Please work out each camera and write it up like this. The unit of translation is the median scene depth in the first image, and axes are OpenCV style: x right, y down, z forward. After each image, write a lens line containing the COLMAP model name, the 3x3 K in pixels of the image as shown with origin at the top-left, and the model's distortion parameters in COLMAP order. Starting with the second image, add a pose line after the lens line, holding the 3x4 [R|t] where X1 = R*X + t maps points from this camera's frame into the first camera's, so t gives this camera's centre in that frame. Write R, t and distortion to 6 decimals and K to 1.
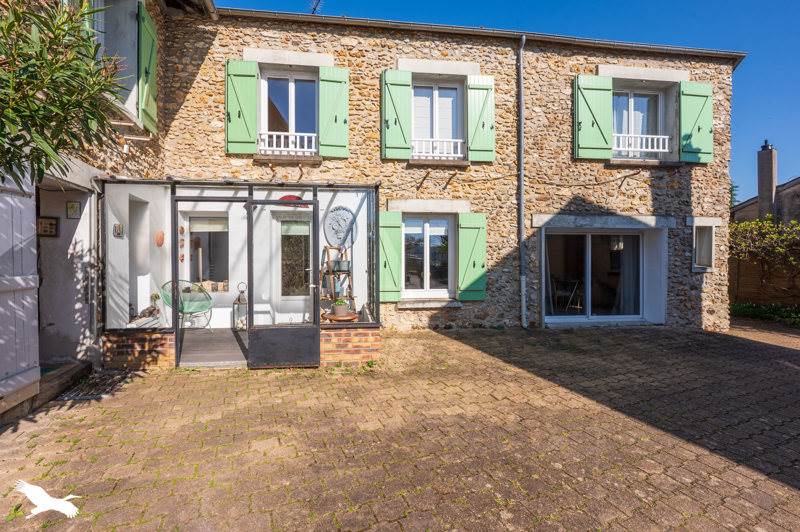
lens RADIAL K [[325.9, 0, 403.8], [0, 325.9, 263.4], [0, 0, 1]] dist [-0.000165, 0.000129]
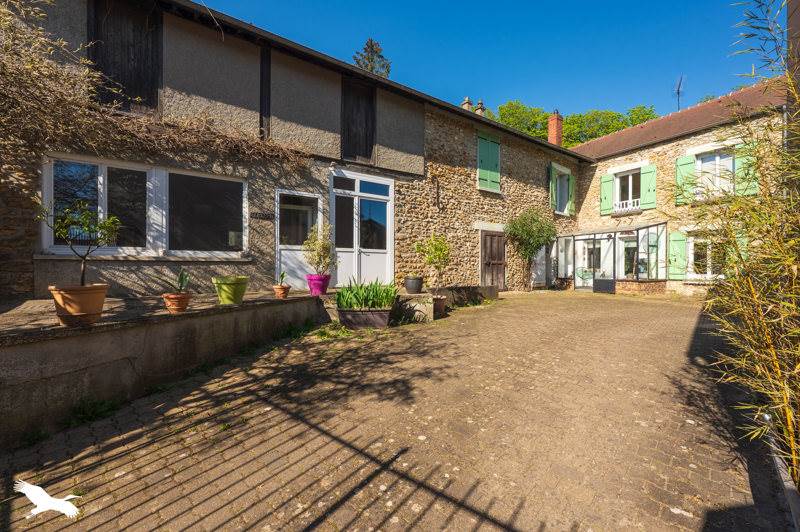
lens RADIAL K [[325.9, 0, 403.8], [0, 325.9, 263.4], [0, 0, 1]] dist [-0.000165, 0.000129]
pose [[0.340766, -0.009572, -0.940100, 1.207920], [-0.011059, 0.999838, -0.014189, 0.069850], [0.940083, 0.015232, 0.340605, -1.171584]]
